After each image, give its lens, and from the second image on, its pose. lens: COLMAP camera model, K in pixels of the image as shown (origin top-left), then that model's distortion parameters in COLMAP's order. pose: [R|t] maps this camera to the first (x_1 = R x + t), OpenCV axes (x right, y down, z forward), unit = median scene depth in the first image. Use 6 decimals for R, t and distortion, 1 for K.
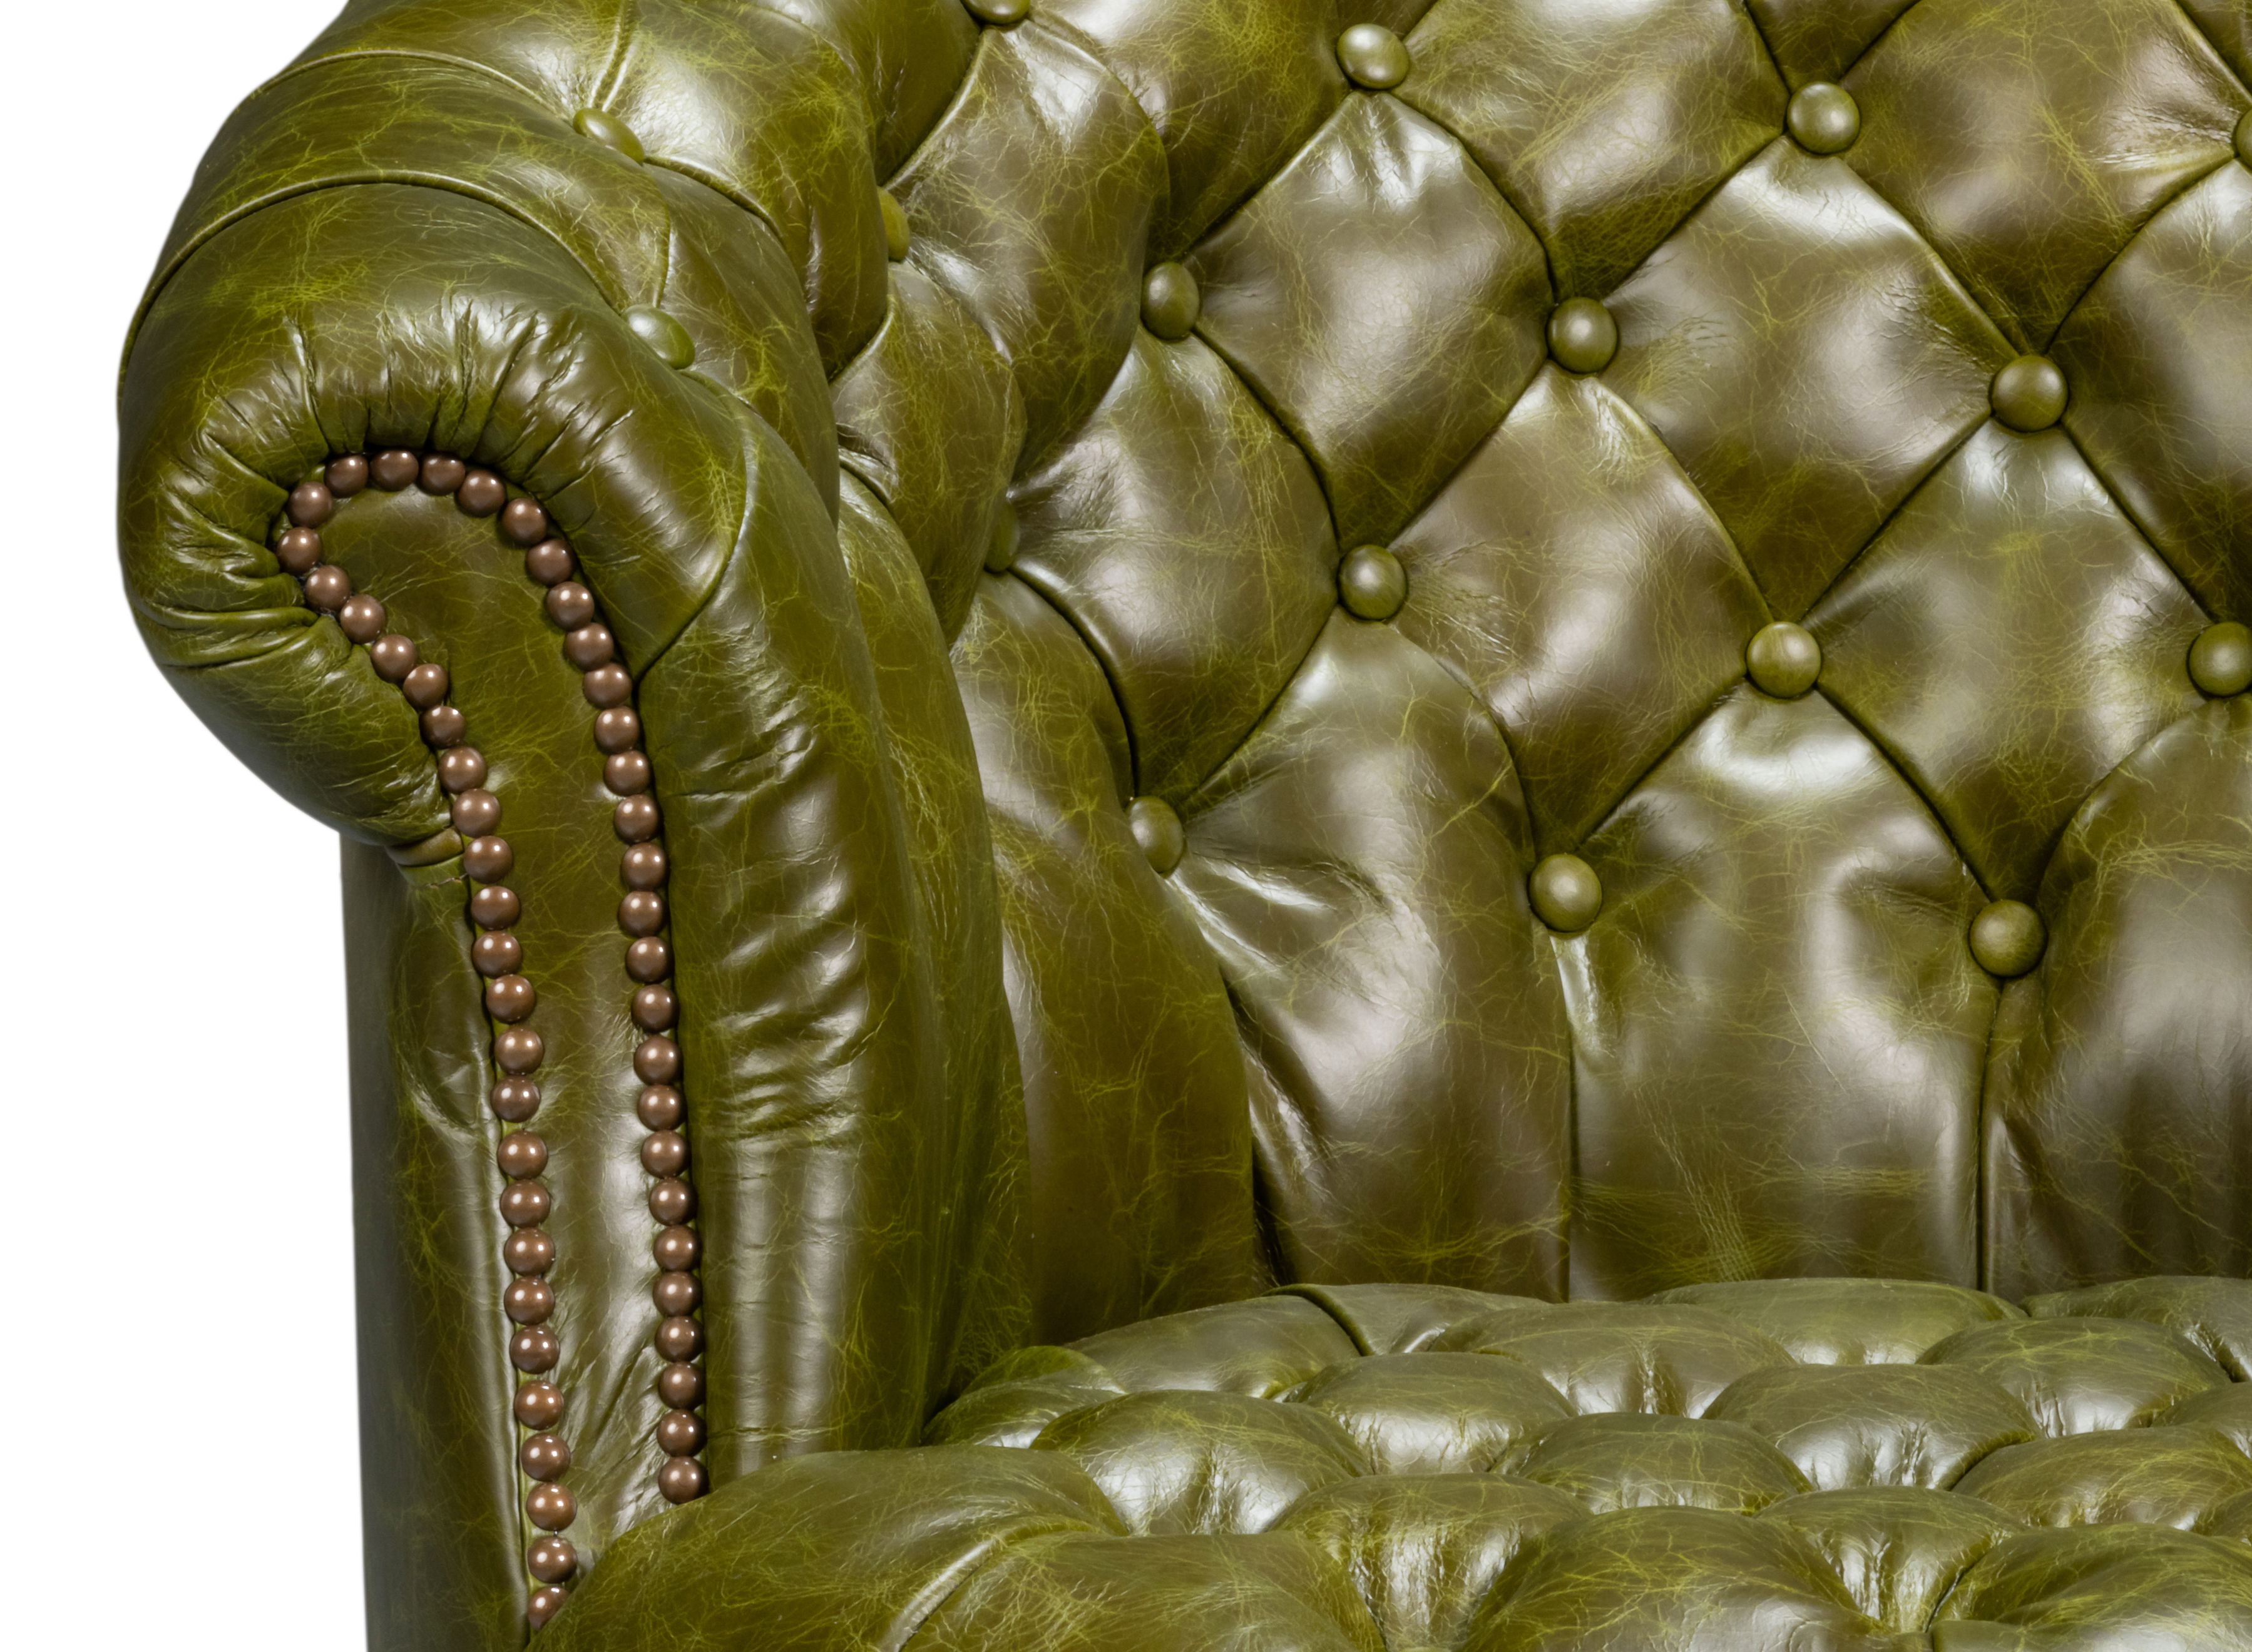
lens RADIAL K [[10180.9, 0, 1126.0], [0, 10180.9, 826.0], [0, 0, 1]] dist [0.108215, 2.829007]
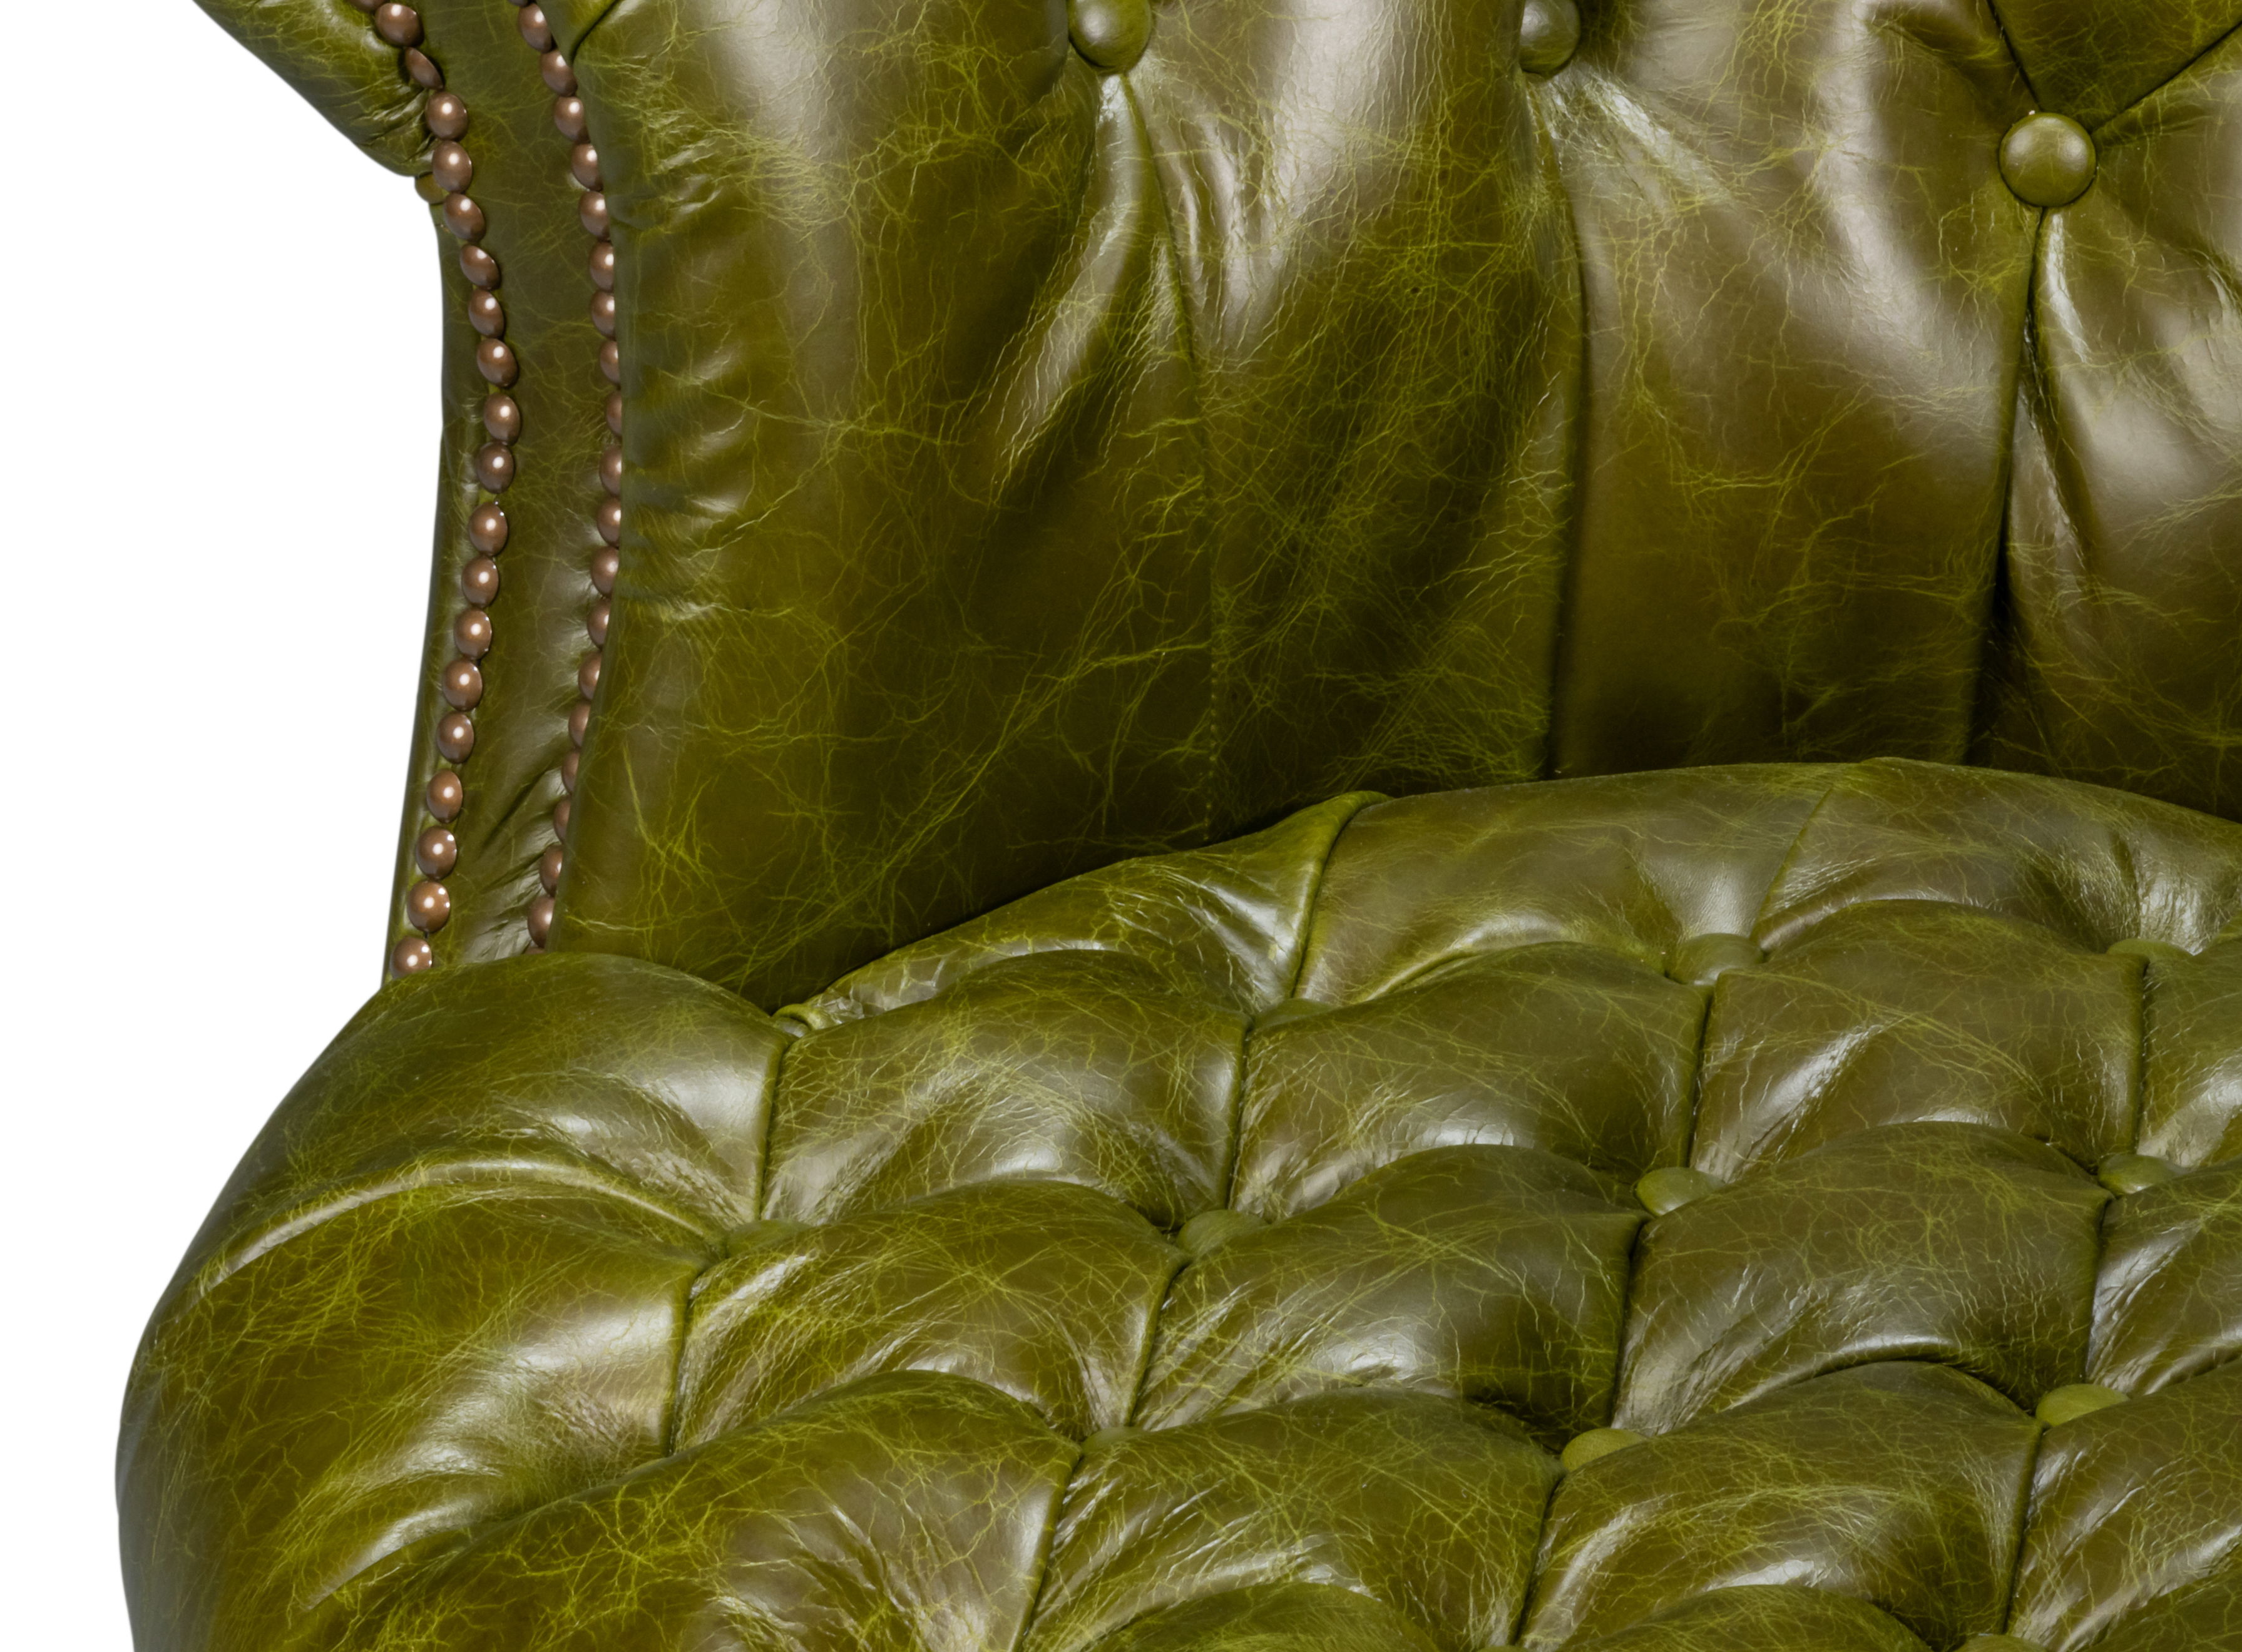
lens RADIAL K [[9998.2, 0, 1121.0], [0, 9998.2, 826.0], [0, 0, 1]] dist [-0.172938, 4.715267]
pose [[0.630741, 0.350227, -0.692465, 0.540774], [-0.062993, 0.912522, 0.404147, -0.275368], [0.773433, -0.211292, 0.597627, 0.450140]]
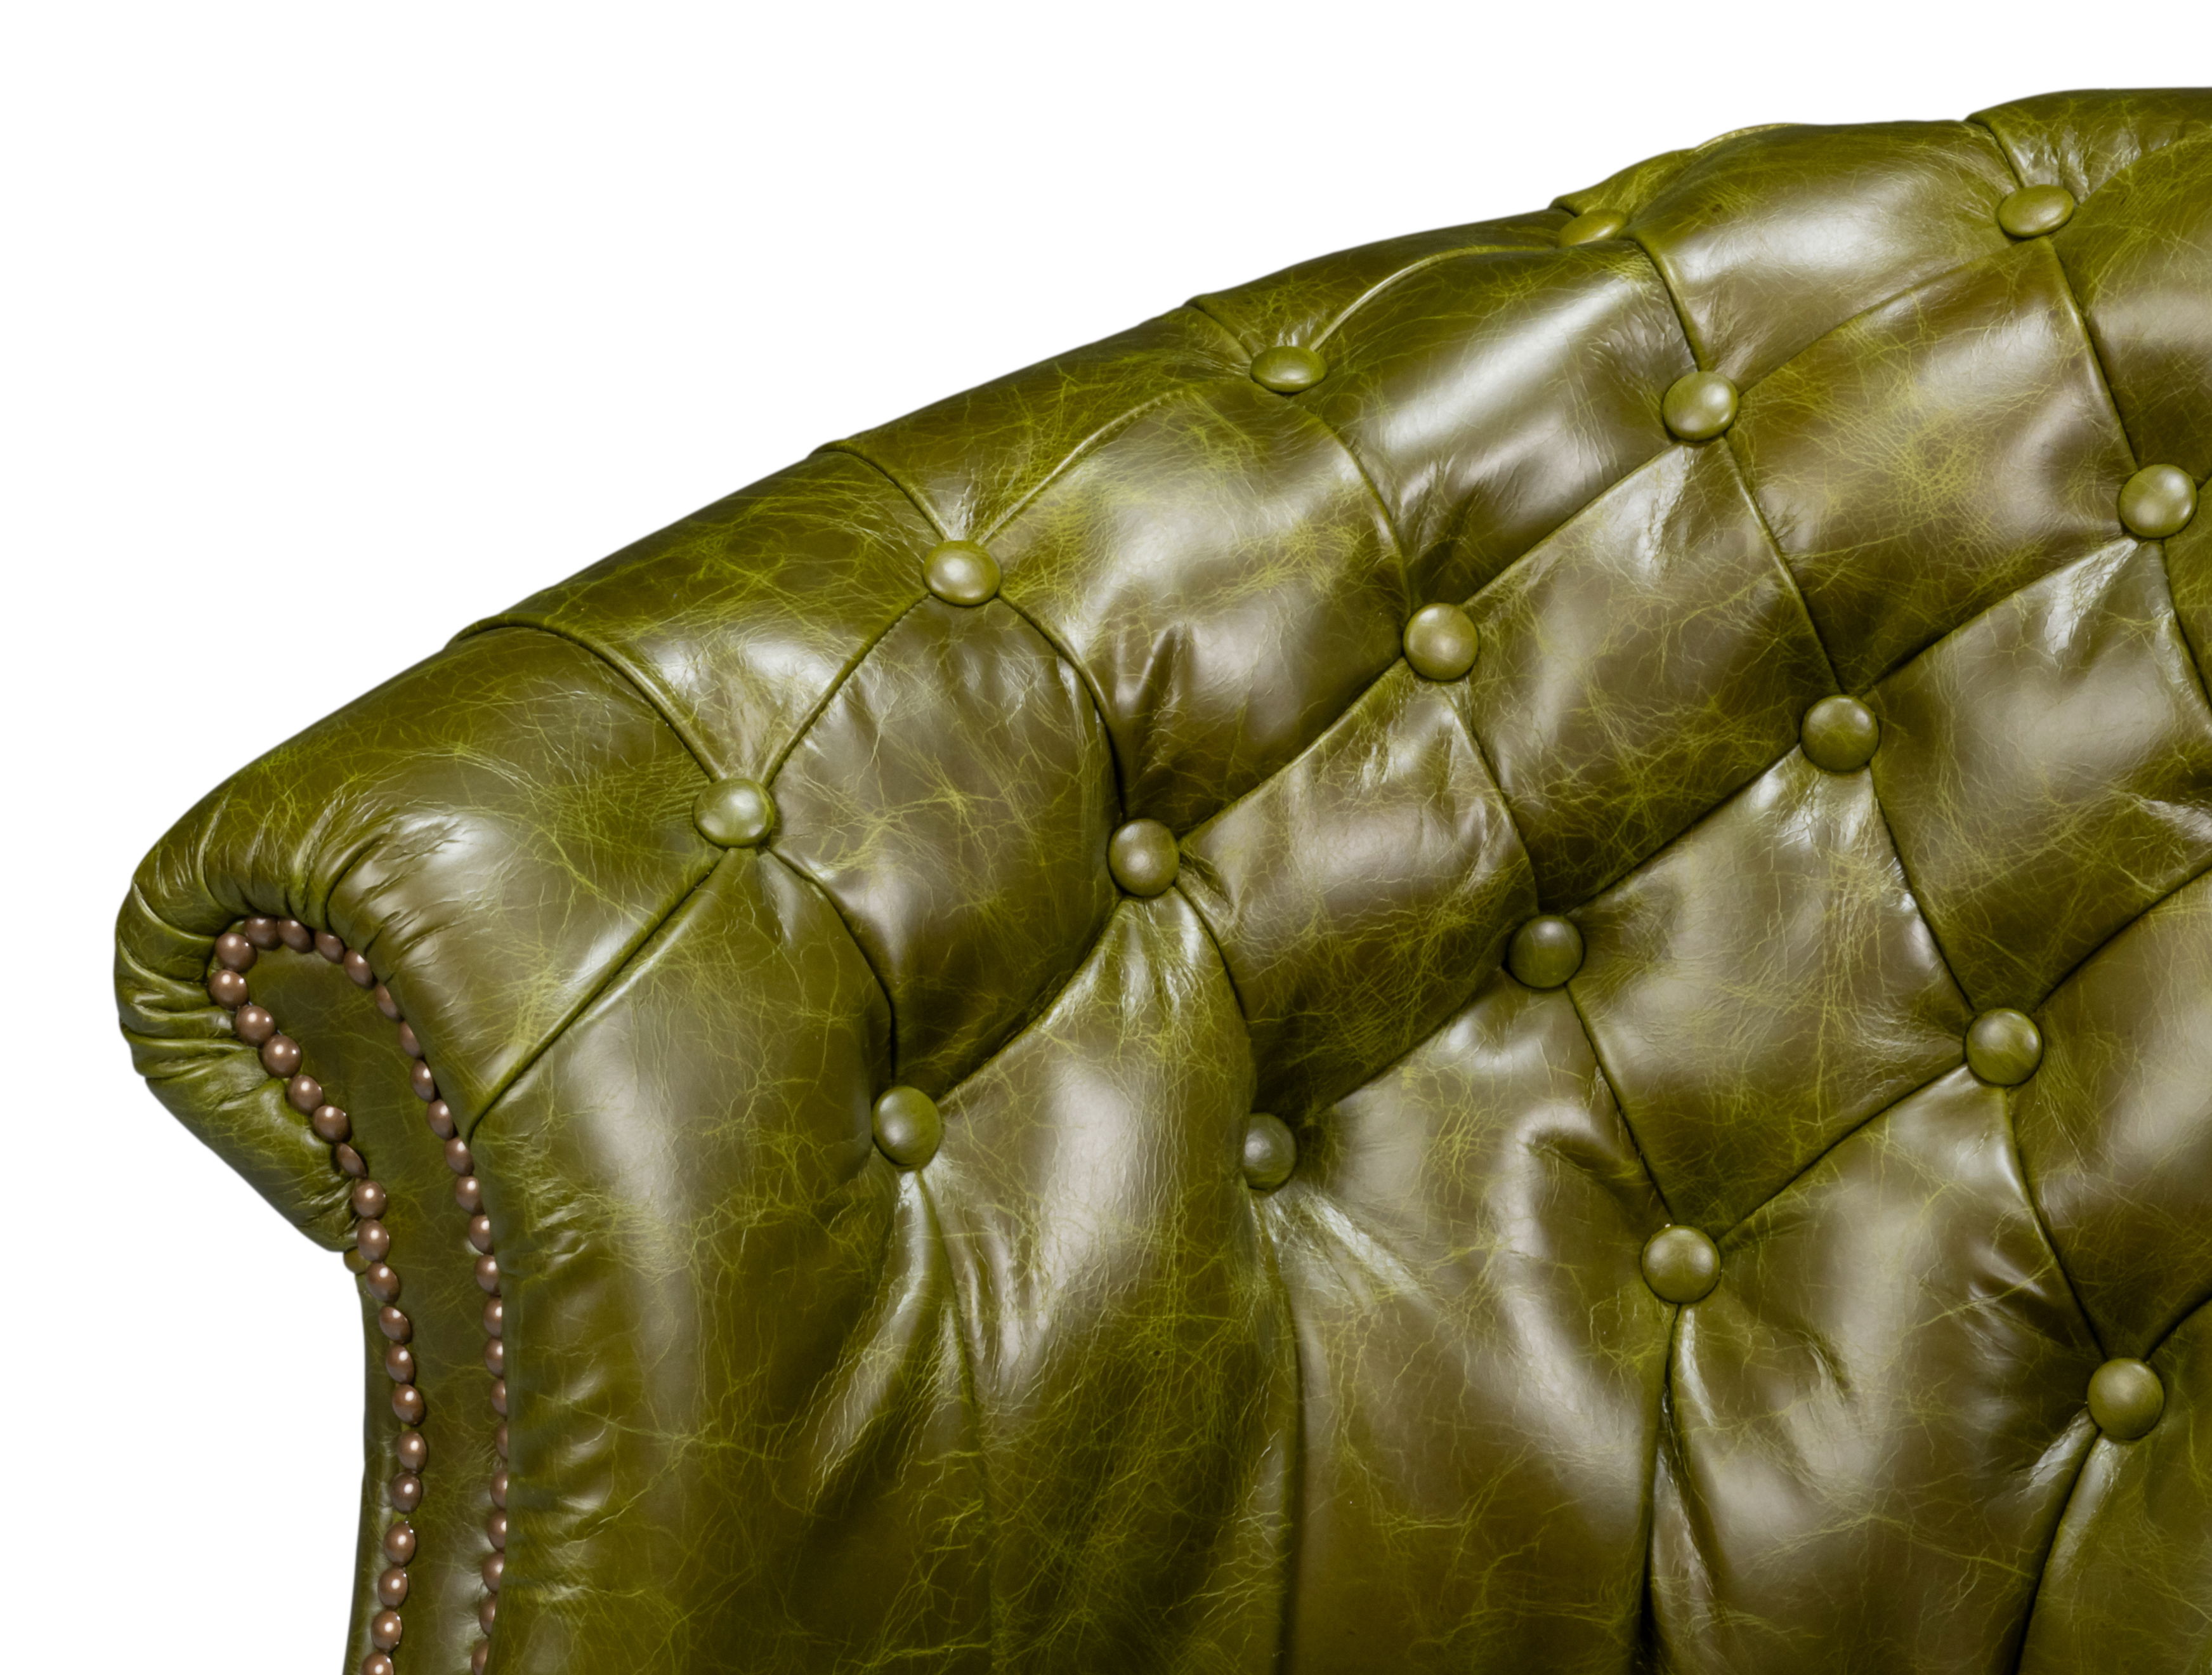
lens RADIAL K [[10501.3, 0, 1106.0], [0, 10501.3, 837.5], [0, 0, 1]] dist [-0.147791, 3.570442]
pose [[0.624638, 0.211598, -0.751701, 0.748095], [-0.061462, 0.972925, 0.222798, -0.271560], [0.778492, -0.092967, 0.620731, 0.316034]]
